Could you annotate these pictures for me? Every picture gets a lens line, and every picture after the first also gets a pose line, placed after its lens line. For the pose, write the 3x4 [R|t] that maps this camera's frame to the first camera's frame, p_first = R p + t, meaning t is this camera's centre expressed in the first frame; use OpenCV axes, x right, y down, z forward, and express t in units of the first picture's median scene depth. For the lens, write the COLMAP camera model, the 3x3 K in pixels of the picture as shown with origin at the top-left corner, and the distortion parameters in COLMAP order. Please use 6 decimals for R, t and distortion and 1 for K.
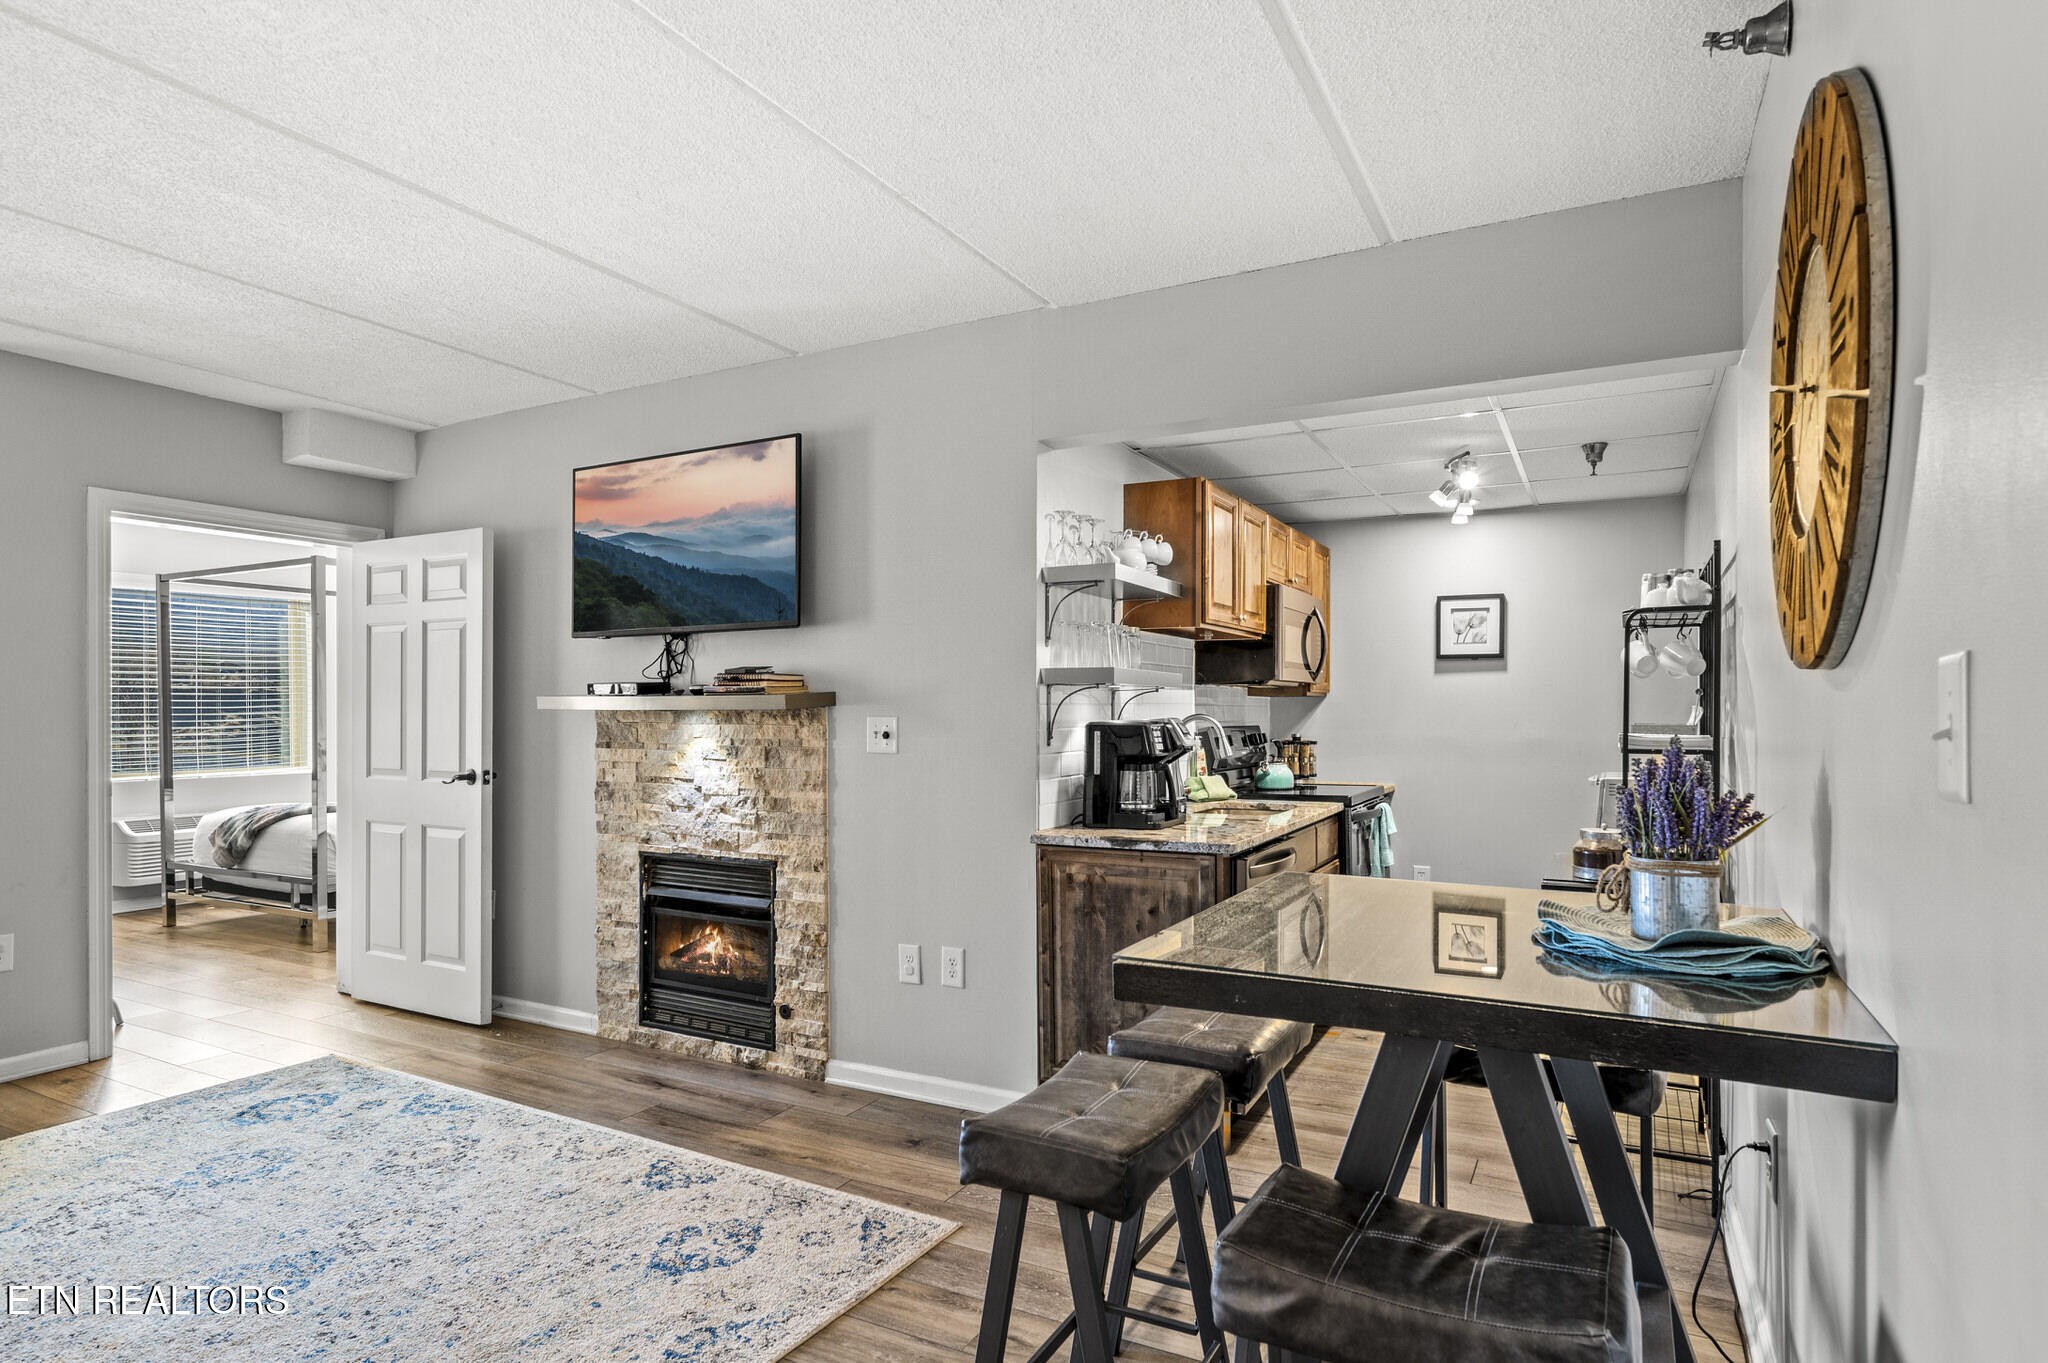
lens RADIAL K [[1073.6, 0, 1067.8], [0, 1073.6, 713.3], [0, 0, 1]] dist [-0.003493, 0.000146]
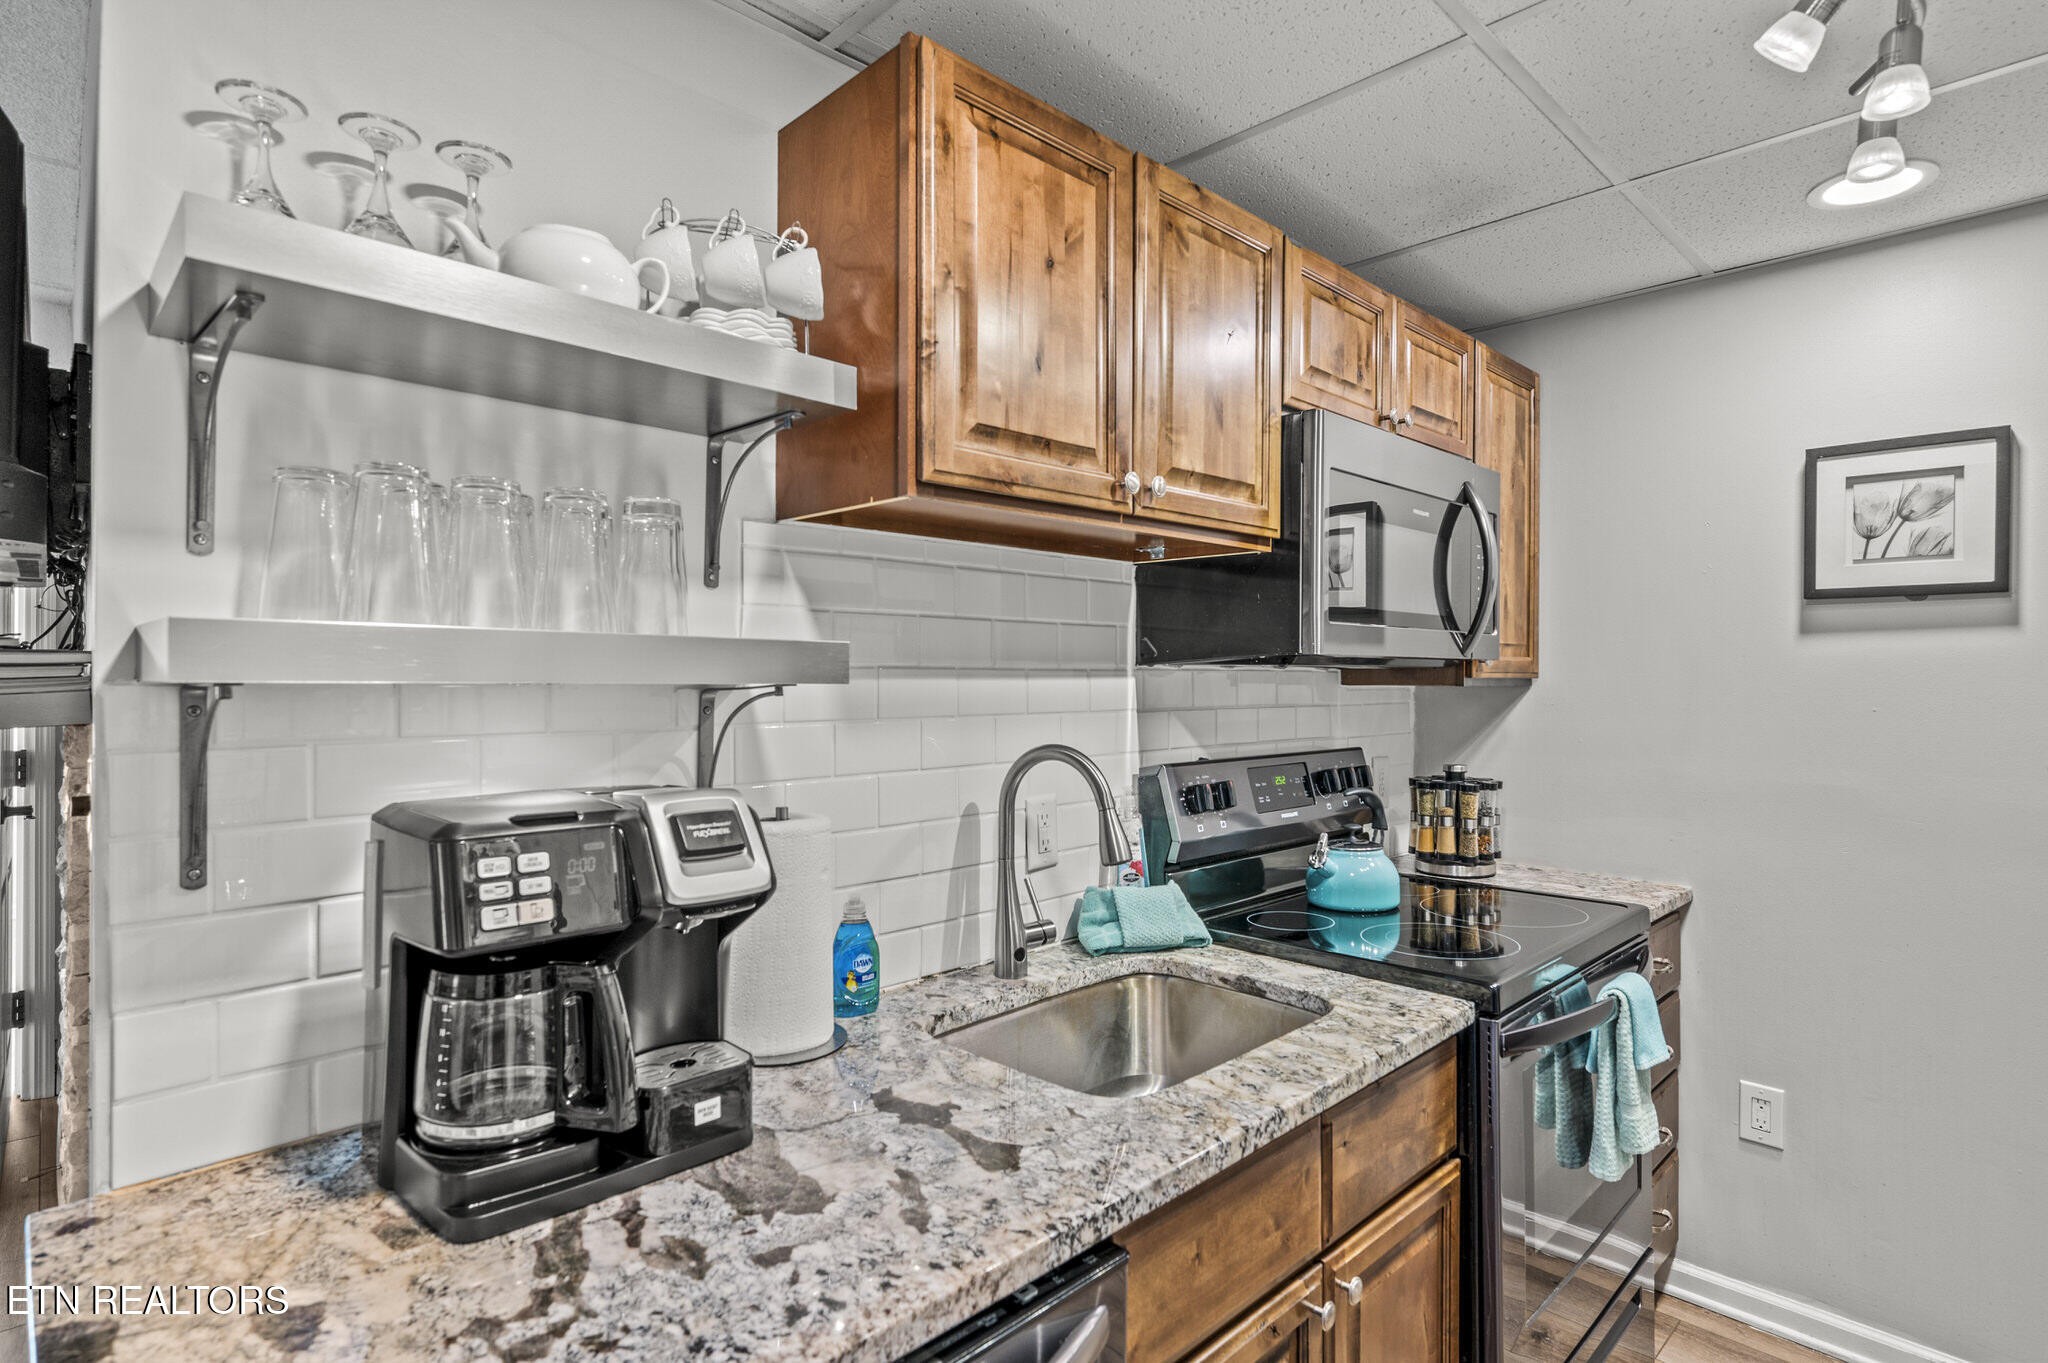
lens RADIAL K [[1038.5, 0, 1020.7], [0, 1038.5, 673.4], [0, 0, 1]] dist [-0.004331, 0.001750]
pose [[0.944487, 0.002538, -0.328538, 0.258402], [-0.004484, 0.999977, -0.005165, -0.025497], [0.328517, 0.006351, 0.944477, 0.713391]]
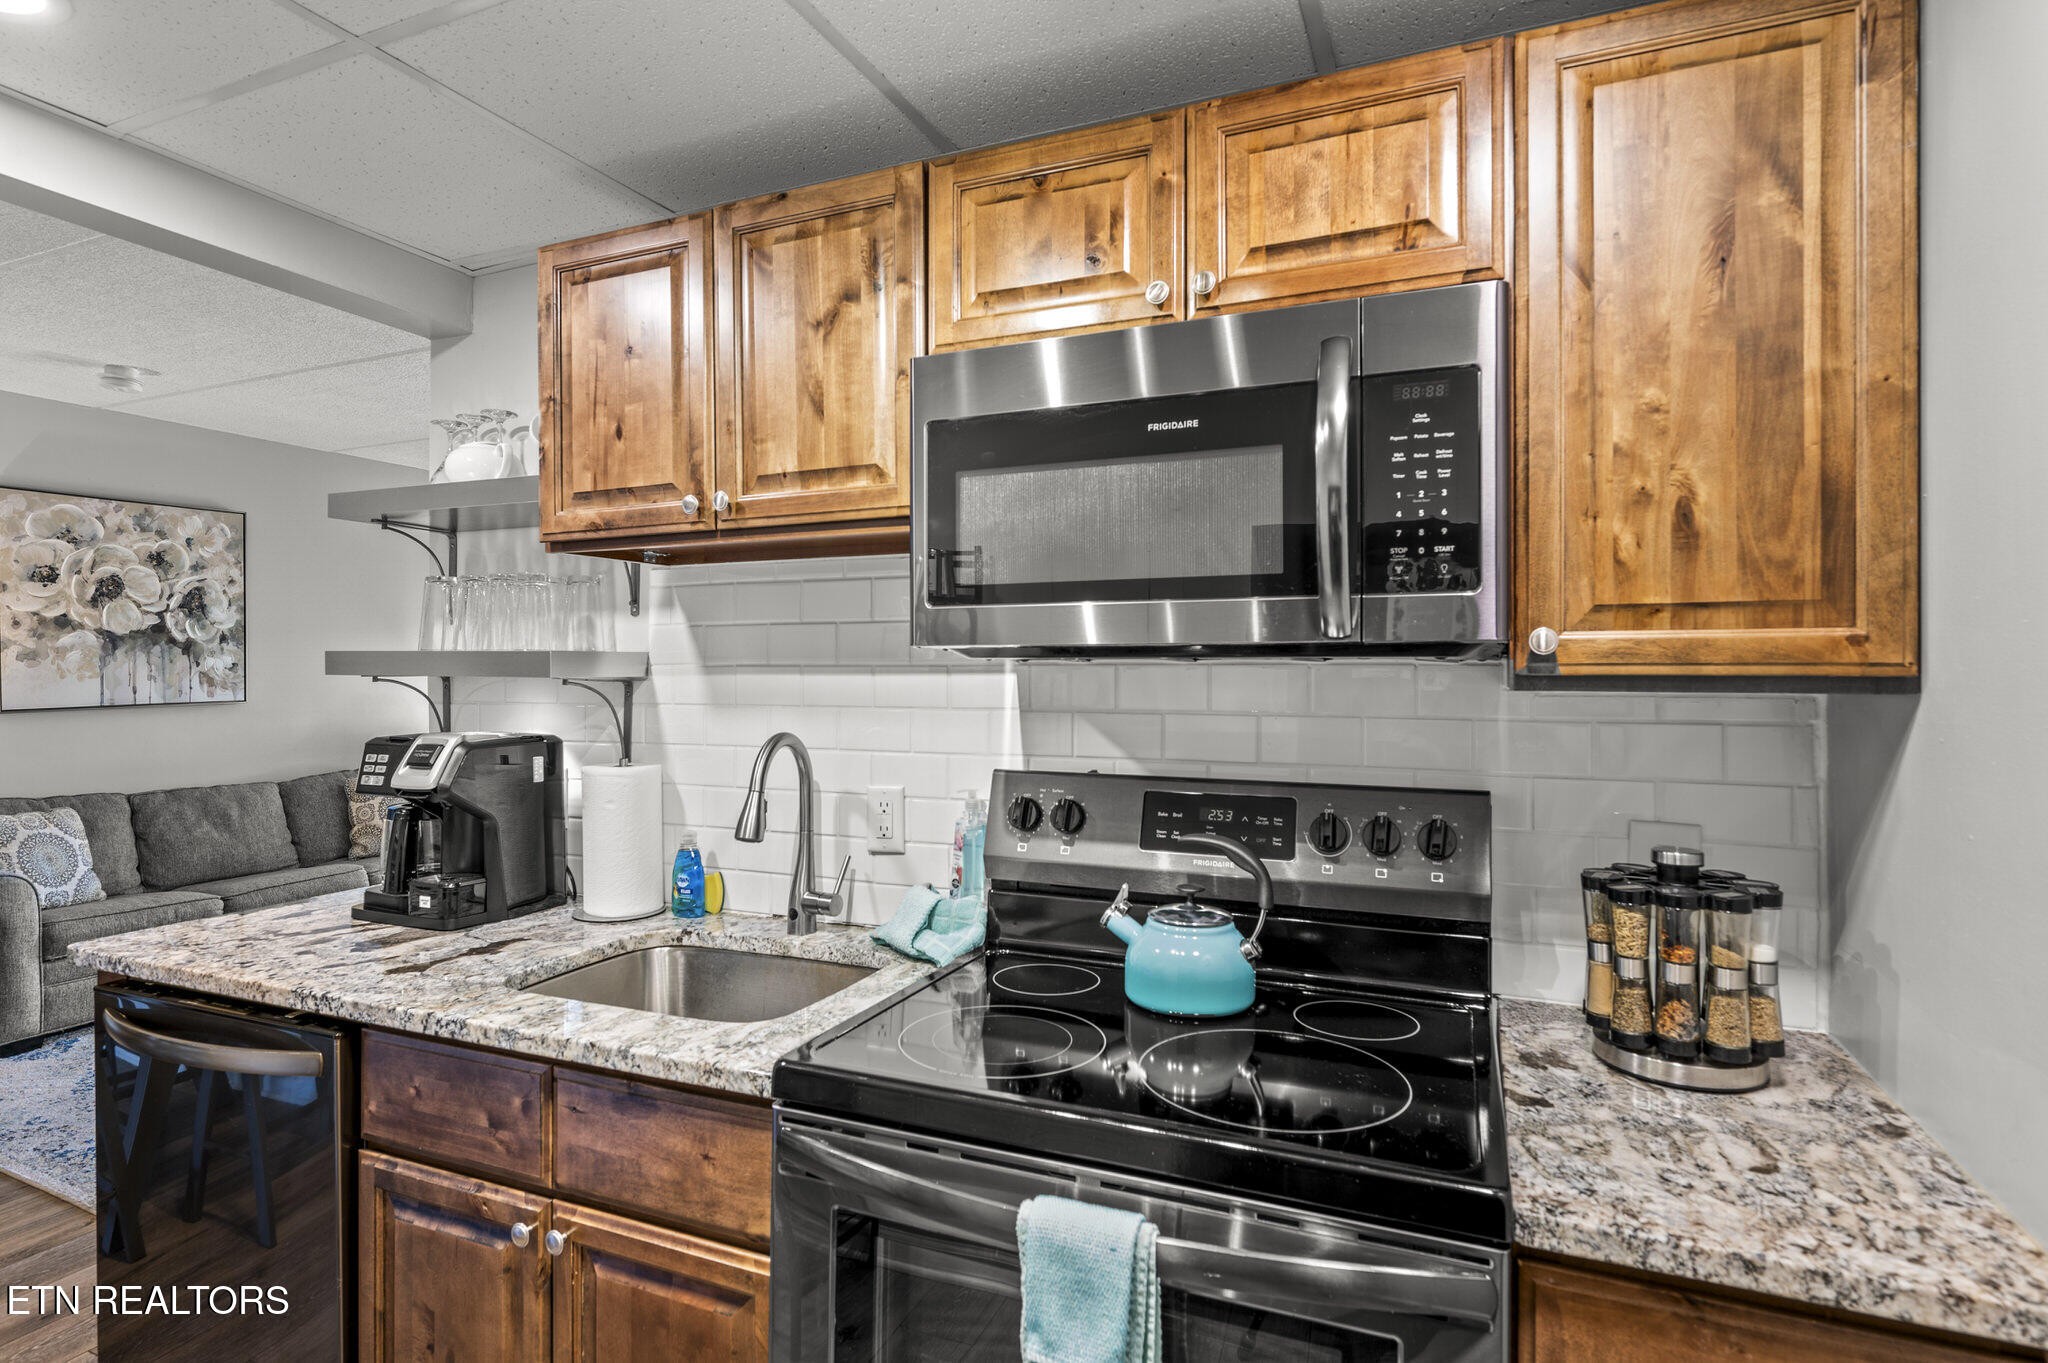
lens RADIAL K [[1038.5, 0, 1033.2], [0, 1038.5, 666.7], [0, 0, 1]] dist [-0.004331, 0.001750]
pose [[0.062508, -0.001159, -0.998044, 0.609421], [-0.003508, 0.999993, -0.001381, -0.028934], [0.998038, 0.003587, 0.062503, 1.192081]]
